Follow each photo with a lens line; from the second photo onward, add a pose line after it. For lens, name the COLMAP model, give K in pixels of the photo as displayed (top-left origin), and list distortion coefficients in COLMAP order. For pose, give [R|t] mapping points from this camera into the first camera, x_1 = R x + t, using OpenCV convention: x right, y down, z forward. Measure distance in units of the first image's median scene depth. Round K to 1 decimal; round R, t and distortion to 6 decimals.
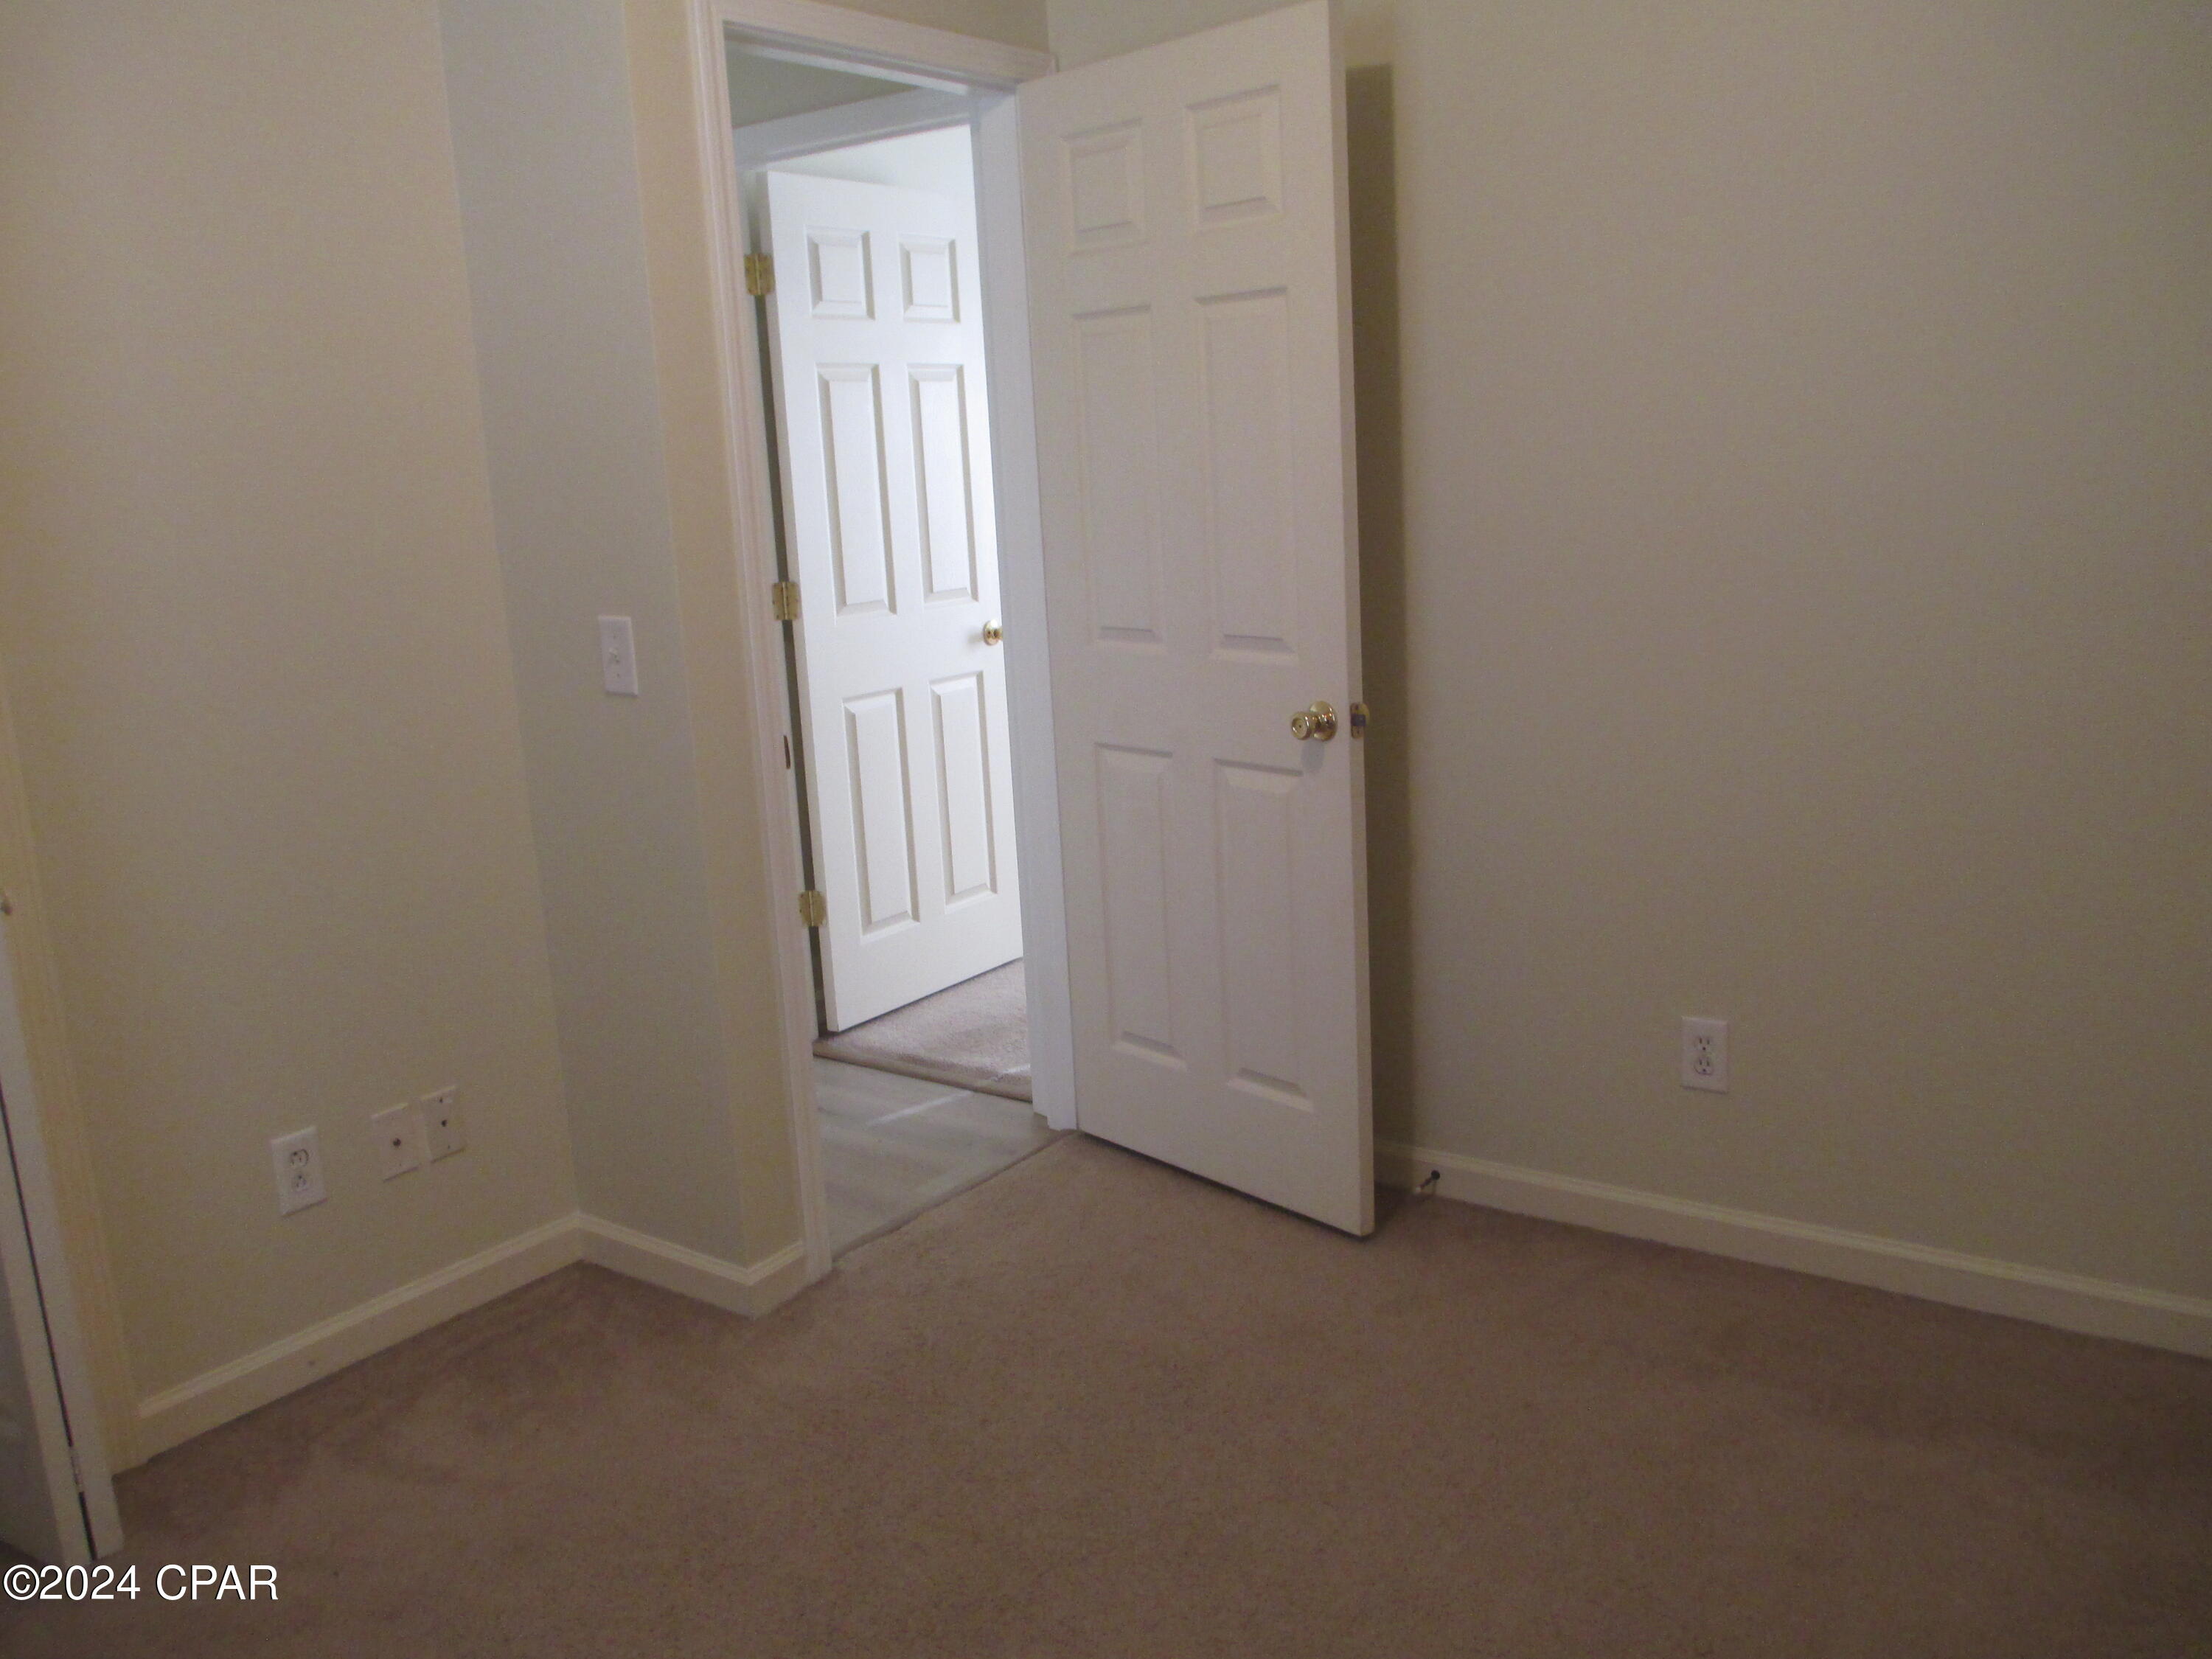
lens RADIAL K [[1844.4, 0, 1104.1], [0, 1844.4, 839.5], [0, 0, 1]] dist [-0.045028, 0.009634]
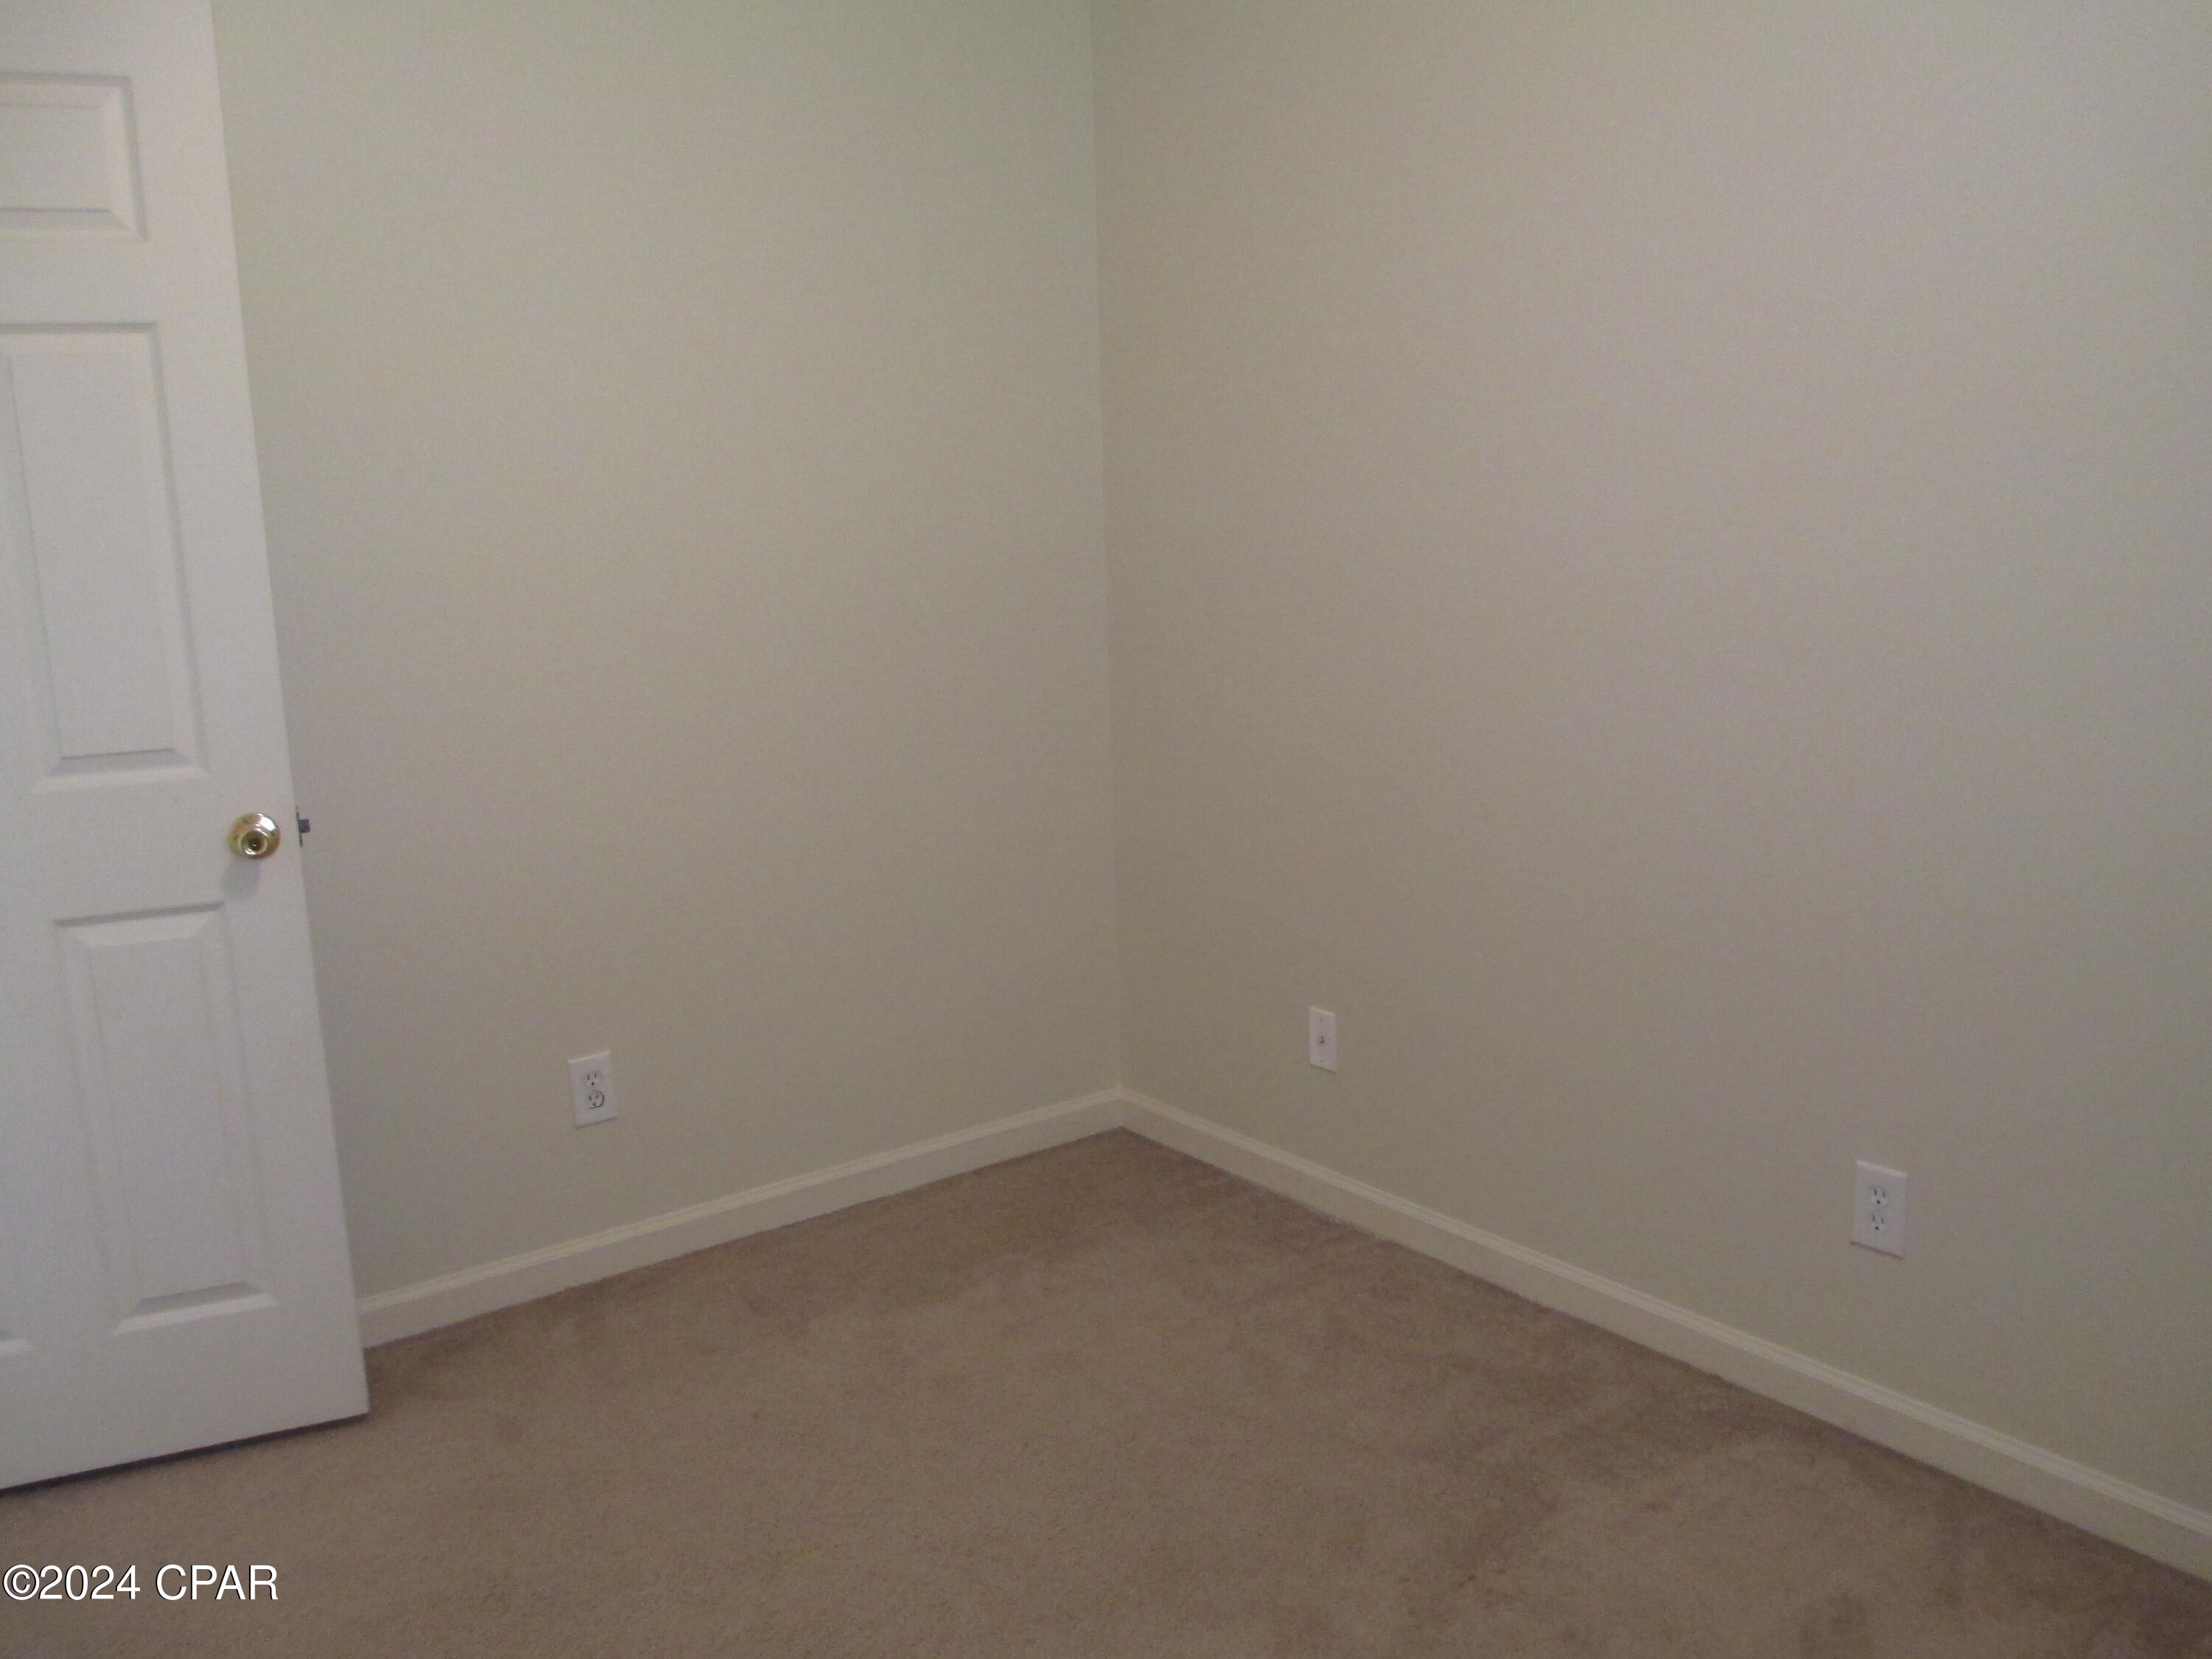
lens RADIAL K [[1844.4, 0, 1102.8], [0, 1844.4, 823.5], [0, 0, 1]] dist [-0.045028, 0.009634]
pose [[0.299197, -0.150012, 0.942326, -0.547415], [0.213254, 0.973098, 0.087201, -0.059277], [-0.930056, 0.174864, 0.323139, 0.360699]]
